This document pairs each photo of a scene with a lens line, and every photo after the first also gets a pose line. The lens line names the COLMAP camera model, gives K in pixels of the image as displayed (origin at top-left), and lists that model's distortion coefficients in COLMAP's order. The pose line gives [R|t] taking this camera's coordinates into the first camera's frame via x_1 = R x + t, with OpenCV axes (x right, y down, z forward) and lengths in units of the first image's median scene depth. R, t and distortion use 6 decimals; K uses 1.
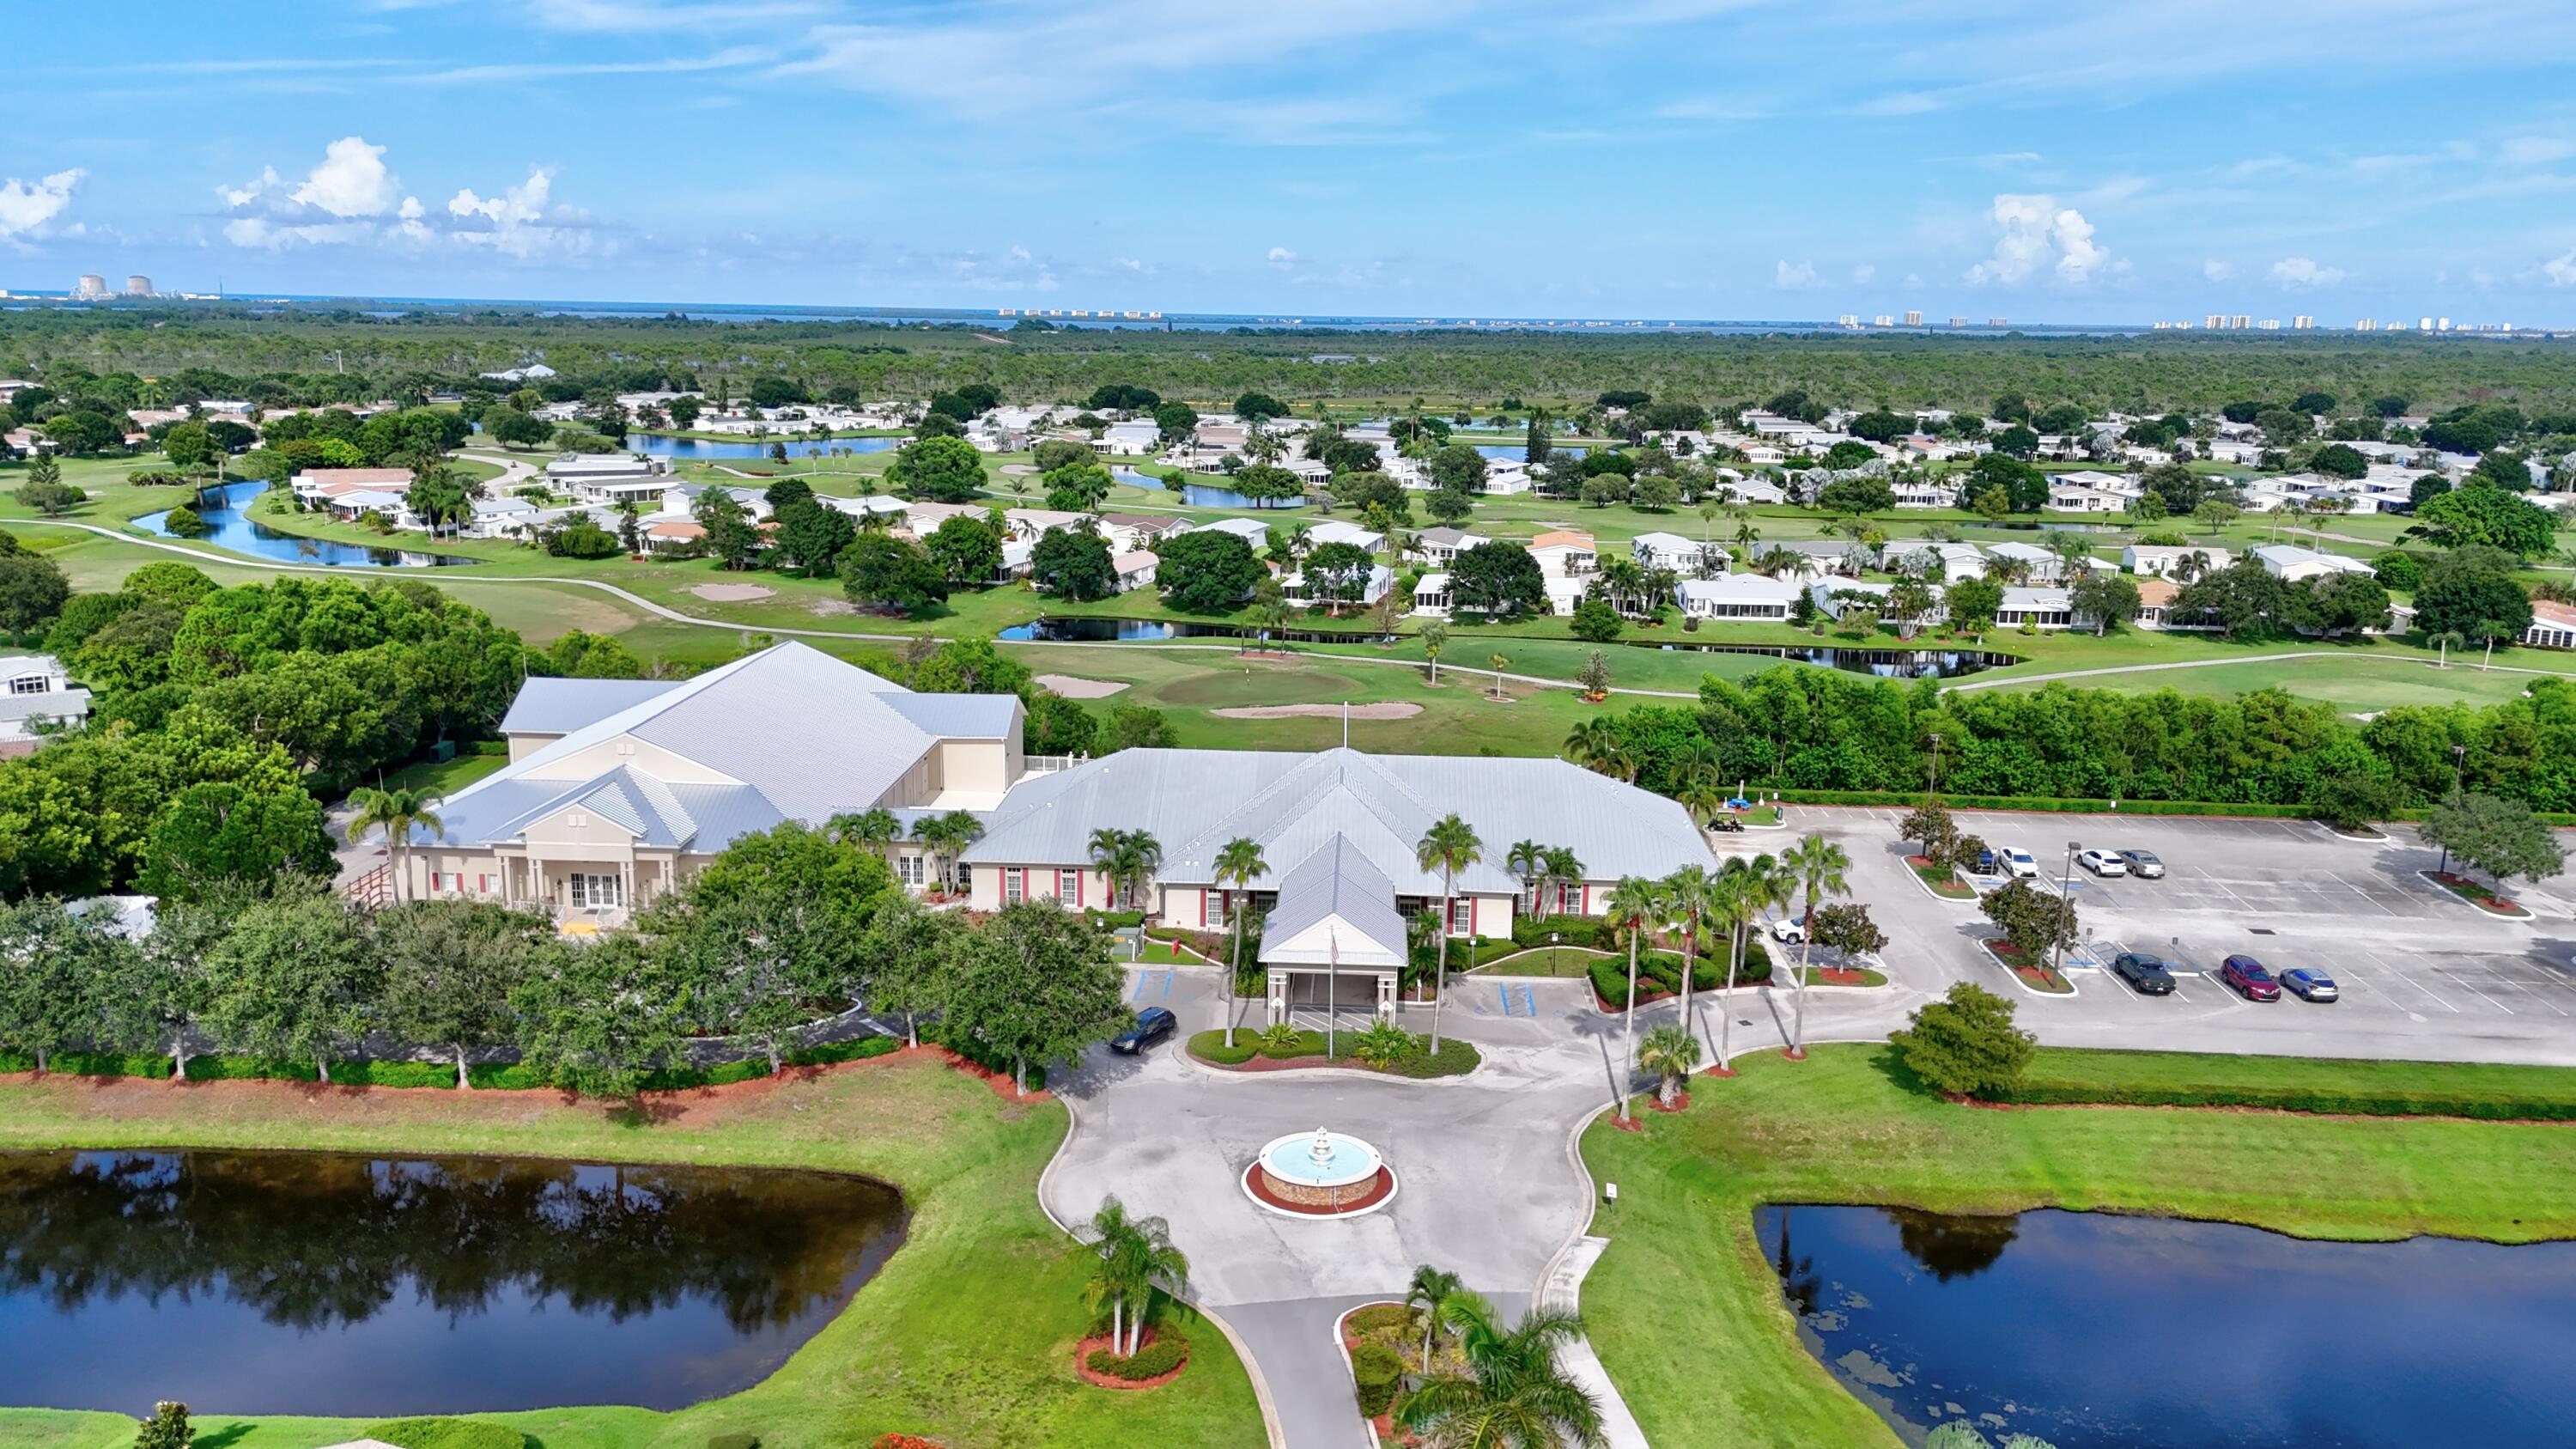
lens RADIAL K [[1902.7, 0, 1284.7], [0, 1902.7, 710.7], [0, 0, 1]] dist [0.076930, -0.072229]
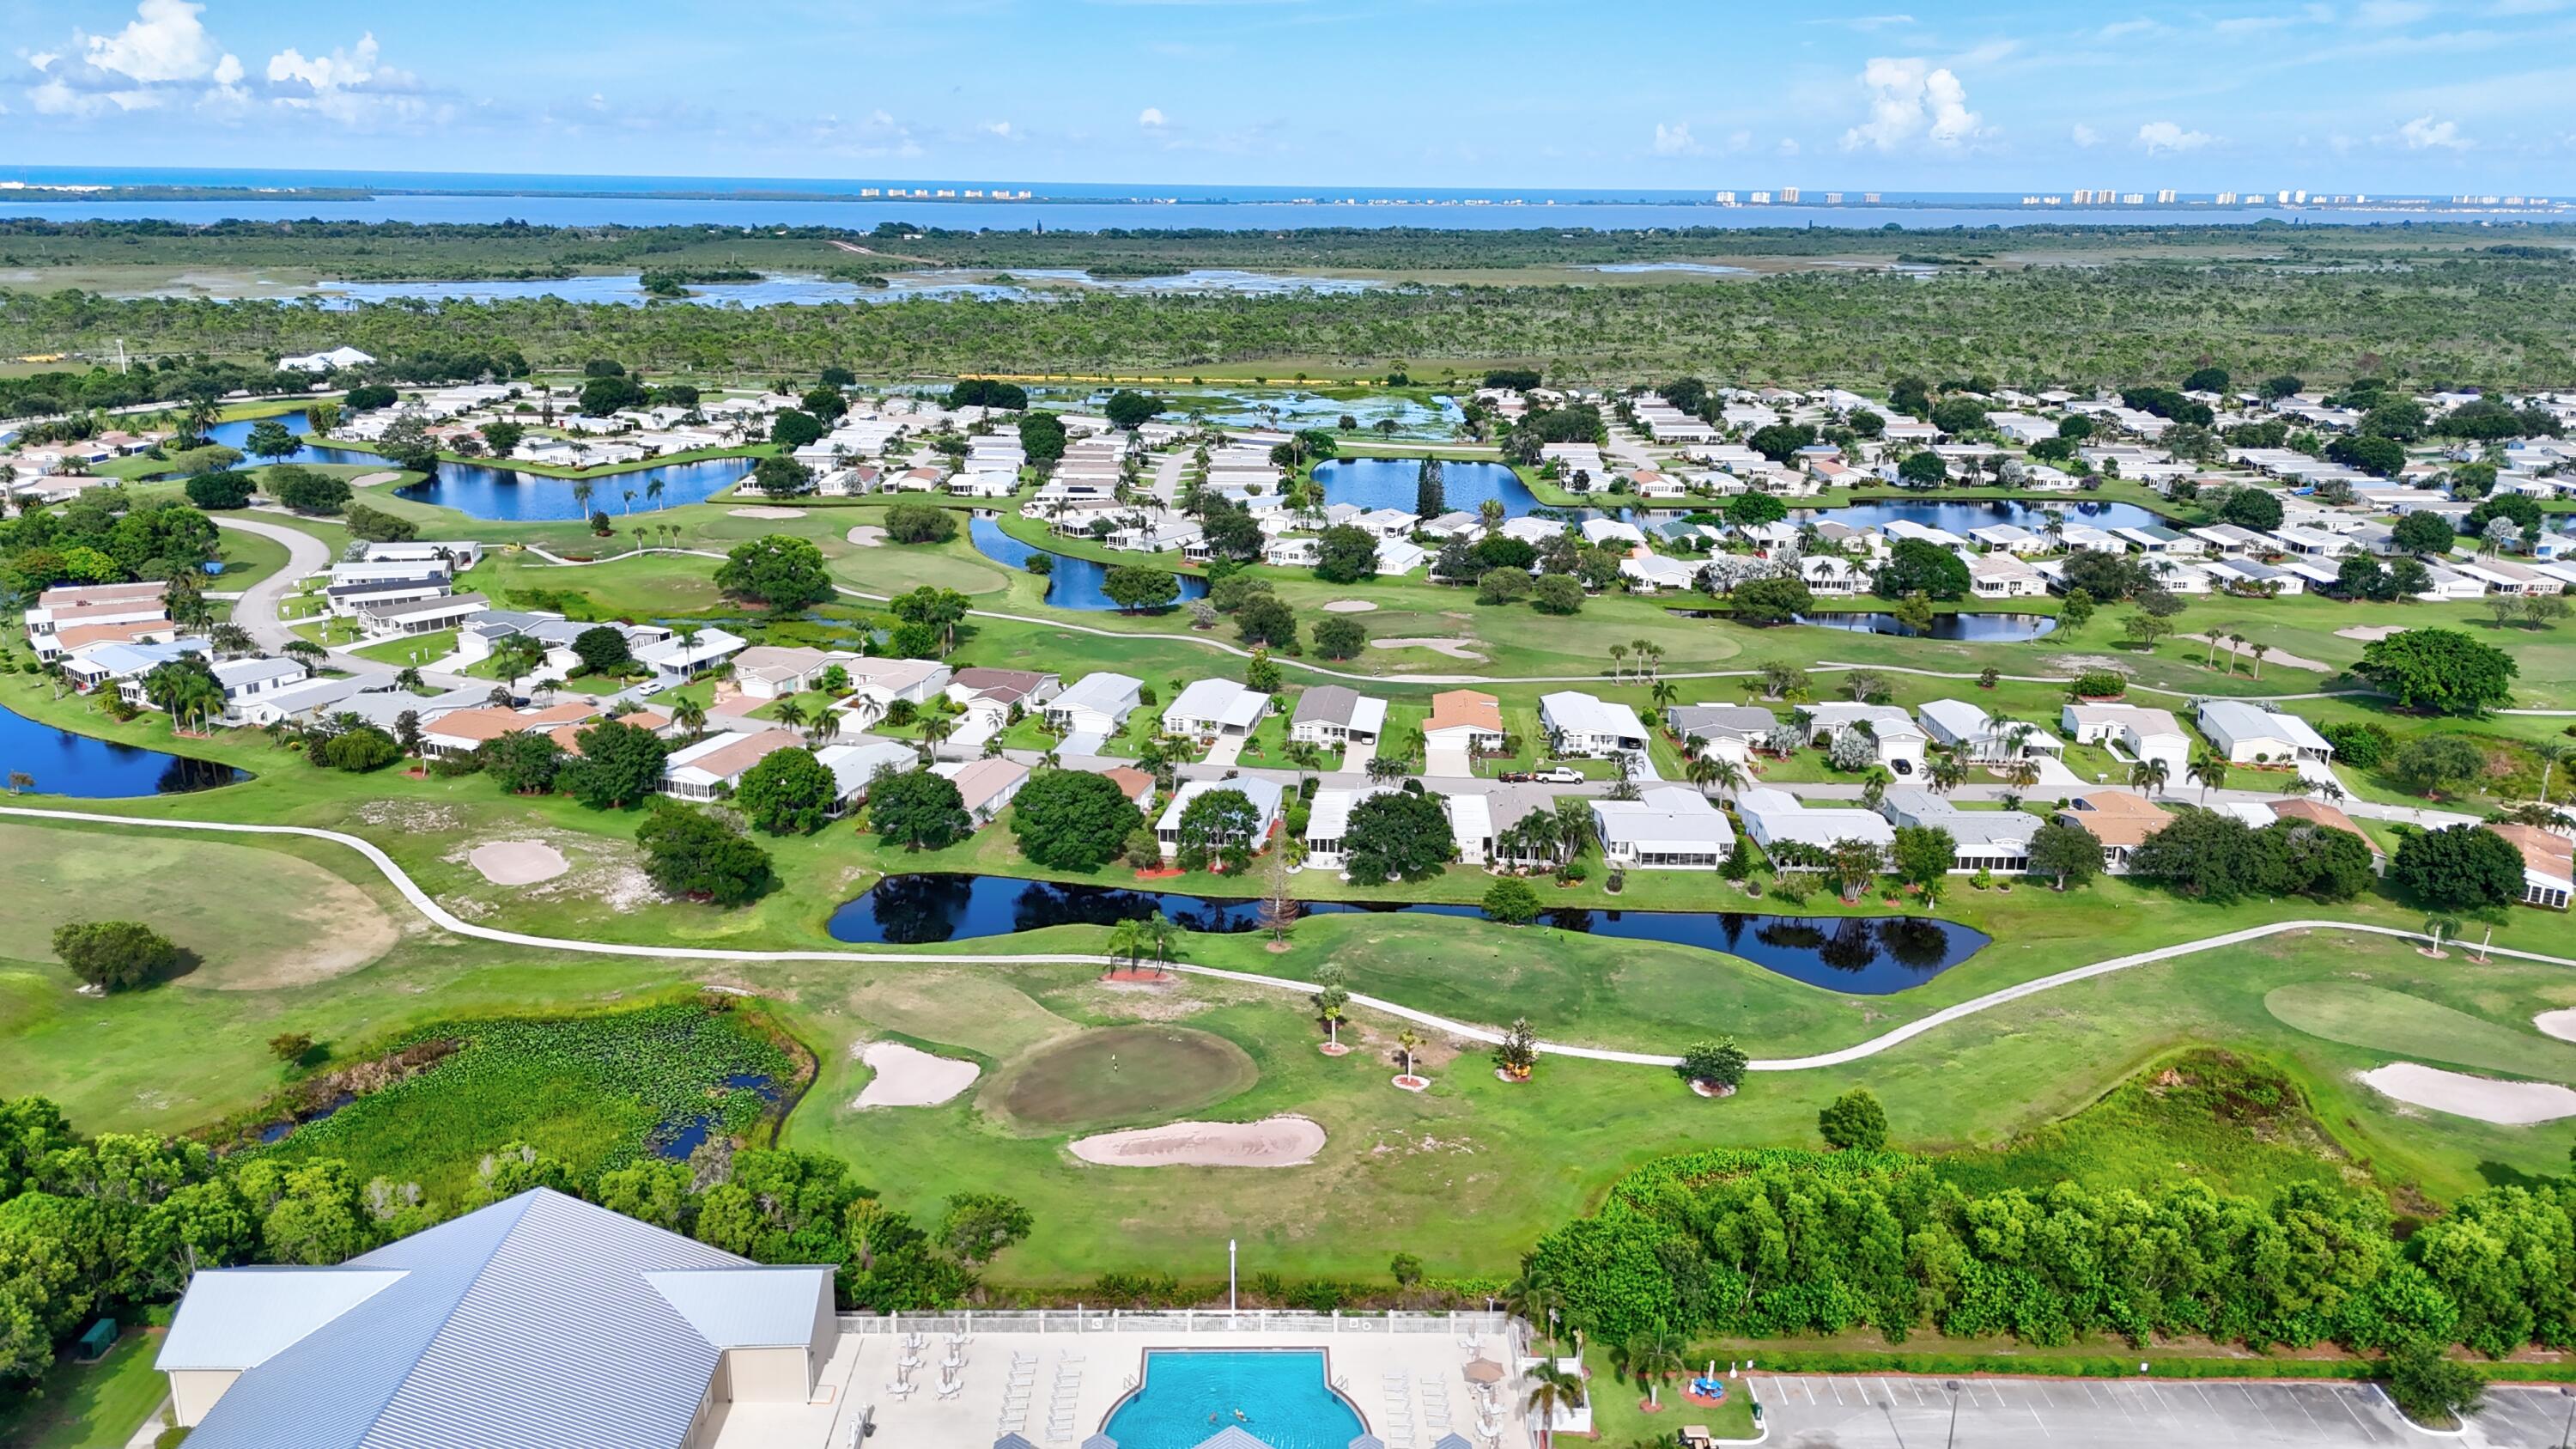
lens RADIAL K [[1902.7, 0, 1280.1], [0, 1902.7, 722.6], [0, 0, 1]] dist [0.076930, -0.072229]
pose [[0.998138, -0.018183, 0.058226, 0.003284], [0.013988, 0.997331, 0.071661, -0.114089], [-0.059374, -0.070713, 0.995728, 0.075710]]
